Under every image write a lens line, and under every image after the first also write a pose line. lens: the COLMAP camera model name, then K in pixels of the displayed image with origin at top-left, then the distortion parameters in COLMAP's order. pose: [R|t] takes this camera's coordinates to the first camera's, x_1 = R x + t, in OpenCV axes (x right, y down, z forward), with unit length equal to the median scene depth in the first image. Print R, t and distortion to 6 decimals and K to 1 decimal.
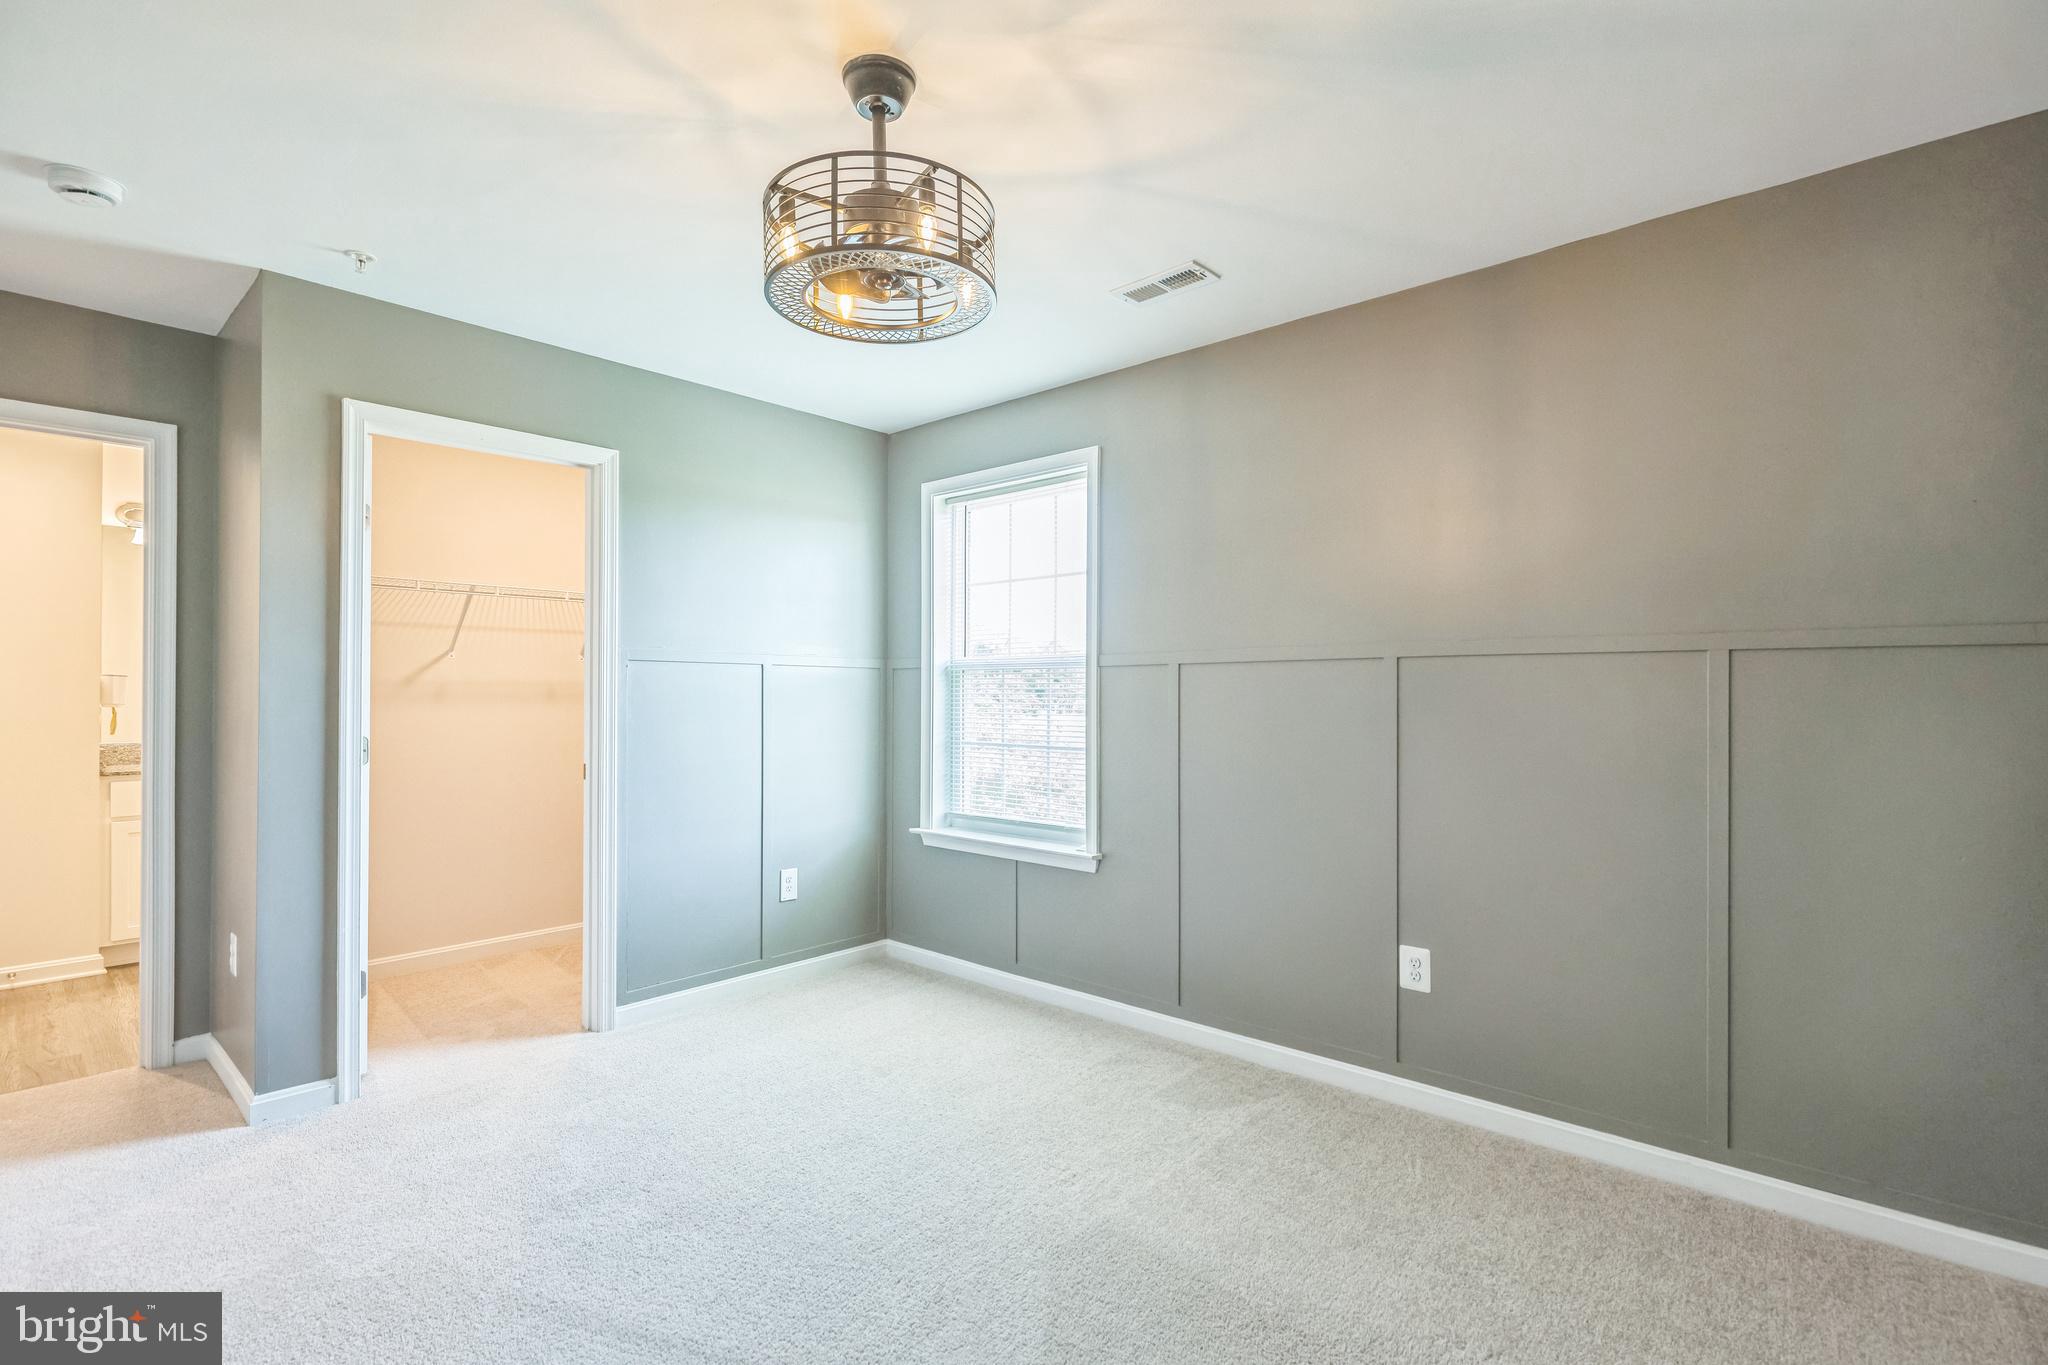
lens RADIAL K [[952.7, 0, 1032.8], [0, 952.7, 683.7], [0, 0, 1]] dist [-0.001380, -0.000129]
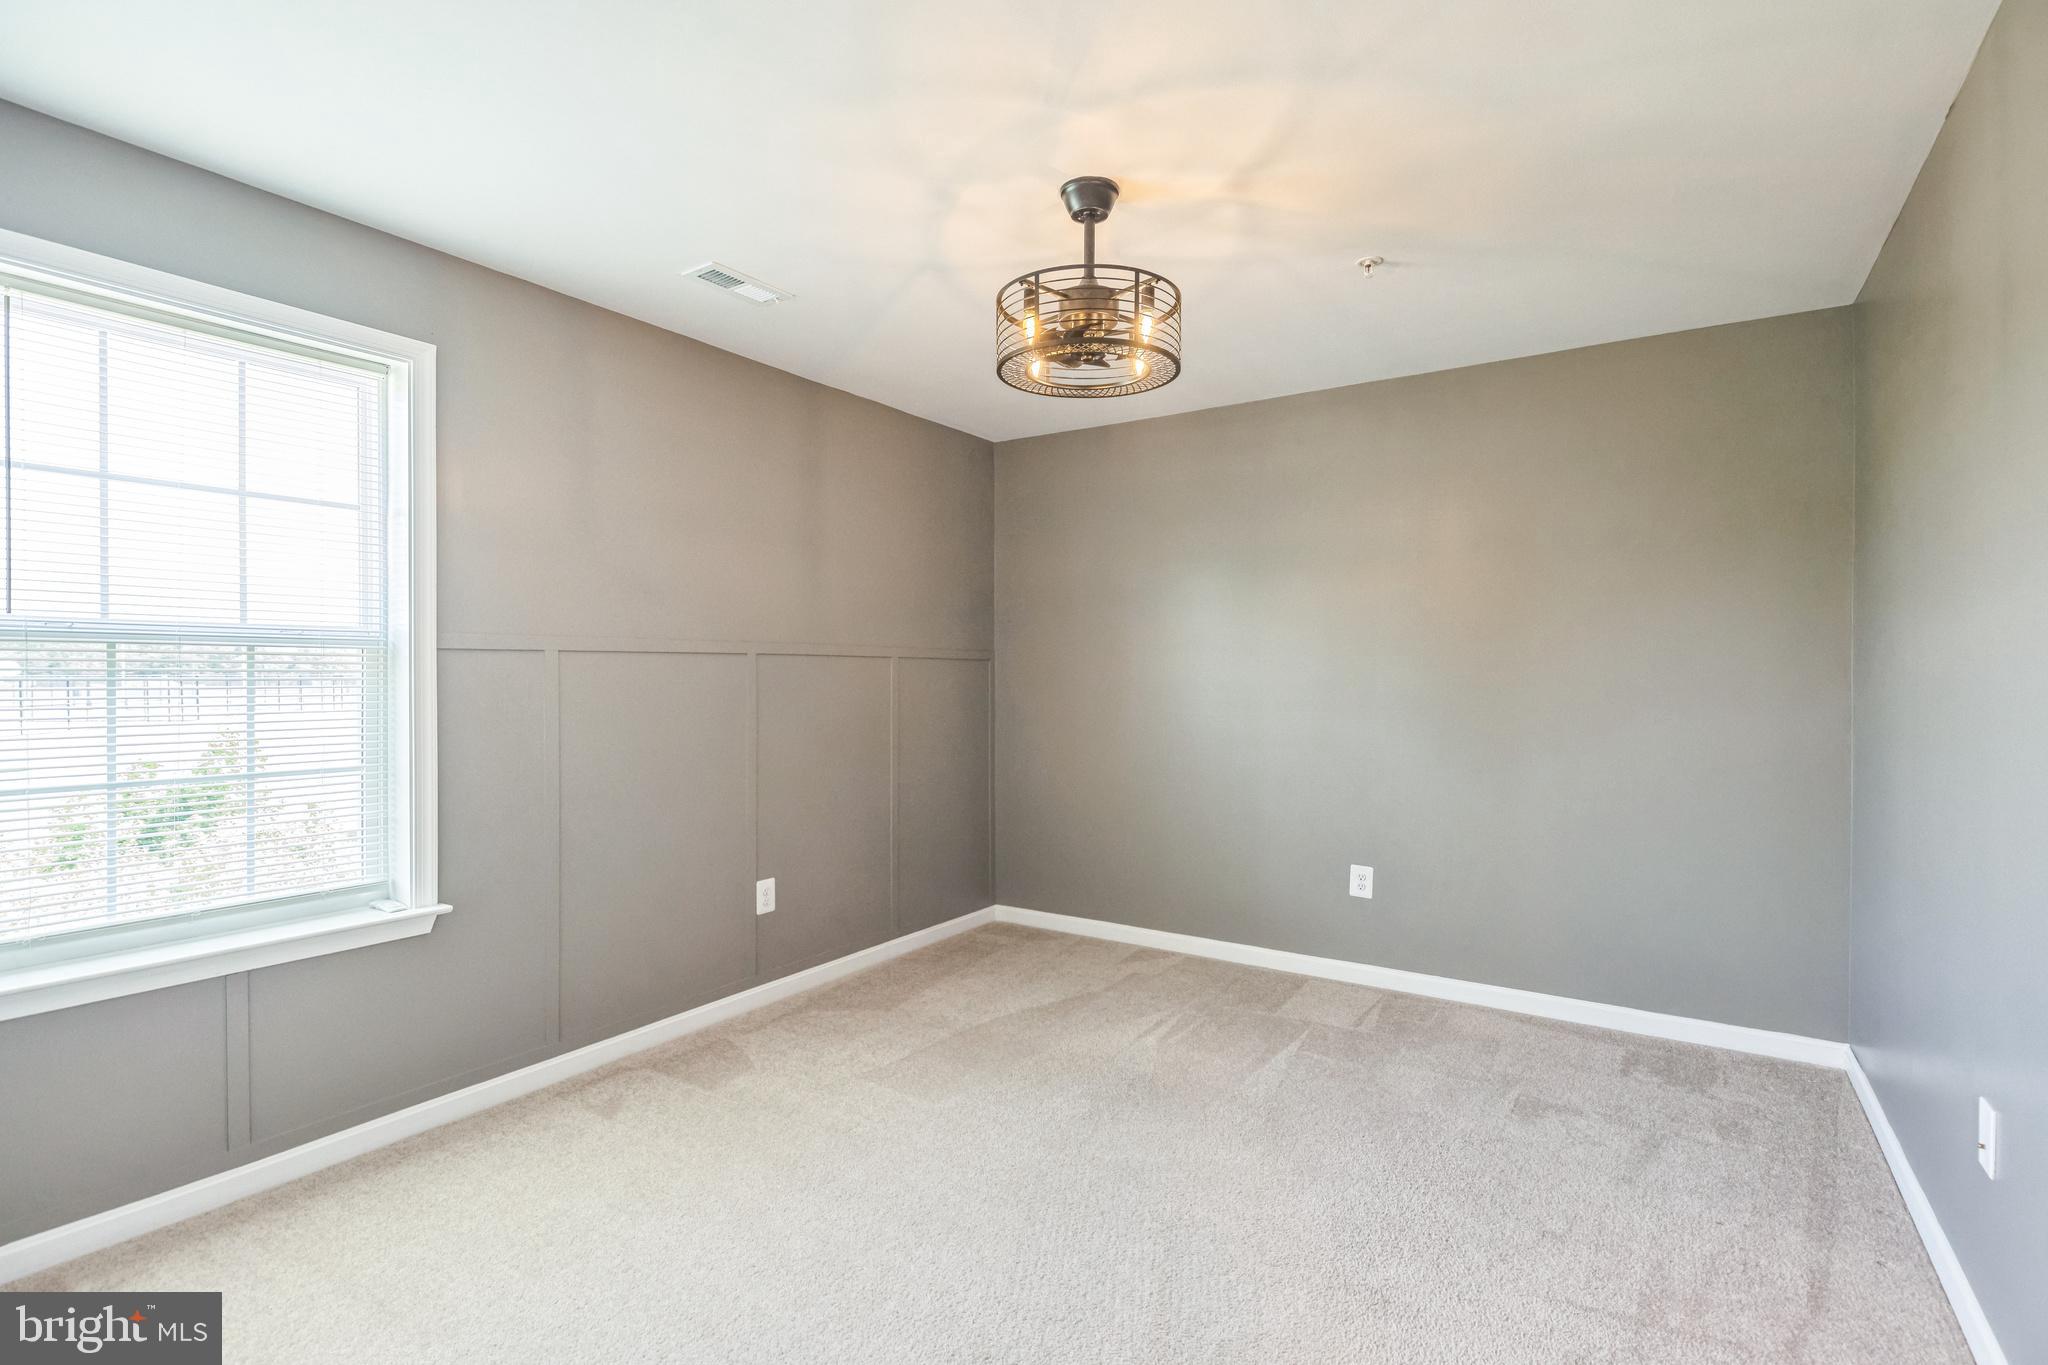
lens RADIAL K [[952.7, 0, 1032.8], [0, 952.7, 683.7], [0, 0, 1]] dist [-0.001380, -0.000129]
pose [[-0.139498, -0.003727, 0.990215, -0.834218], [0.001285, 0.999991, 0.003945, 0.007601], [-0.990221, 0.001823, -0.139492, 0.749146]]
